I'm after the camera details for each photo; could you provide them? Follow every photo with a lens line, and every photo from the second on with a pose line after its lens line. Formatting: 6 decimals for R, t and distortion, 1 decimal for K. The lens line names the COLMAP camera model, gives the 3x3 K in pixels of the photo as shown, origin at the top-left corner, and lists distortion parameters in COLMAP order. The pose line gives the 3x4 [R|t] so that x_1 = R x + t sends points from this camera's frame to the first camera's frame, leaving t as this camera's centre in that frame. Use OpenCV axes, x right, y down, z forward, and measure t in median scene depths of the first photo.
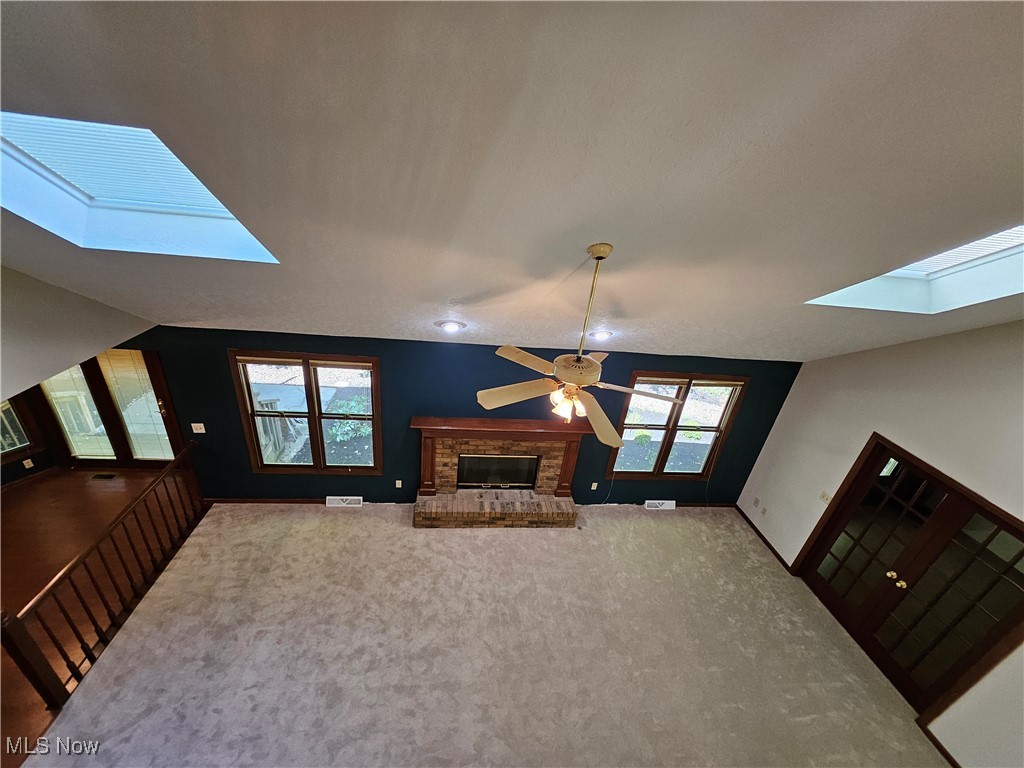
lens RADIAL K [[405.4, 0, 502.3], [0, 405.4, 383.3], [0, 0, 1]] dist [-0.002929, 0.000127]
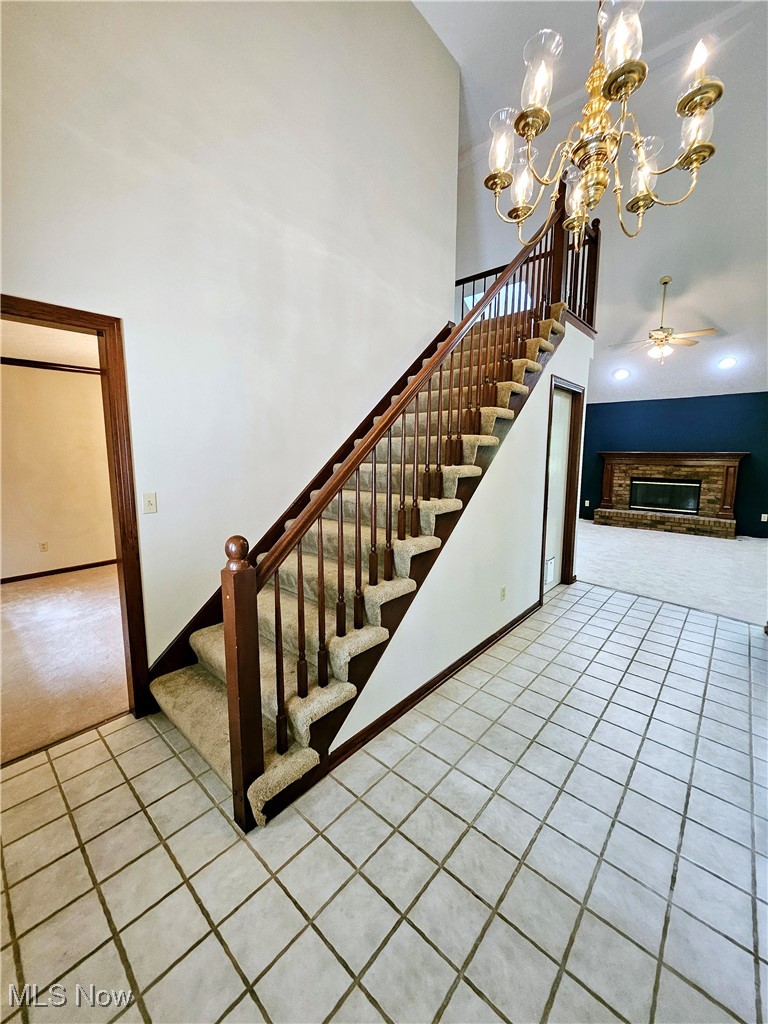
lens RADIAL K [[405.4, 0, 378.9], [0, 405.4, 501.4], [0, 0, 1]] dist [-0.002929, 0.000127]
pose [[0.671961, -0.005910, -0.740563, 0.377074], [-0.273748, 0.927165, -0.255788, 0.891172], [0.688136, 0.374607, 0.621401, -0.552917]]
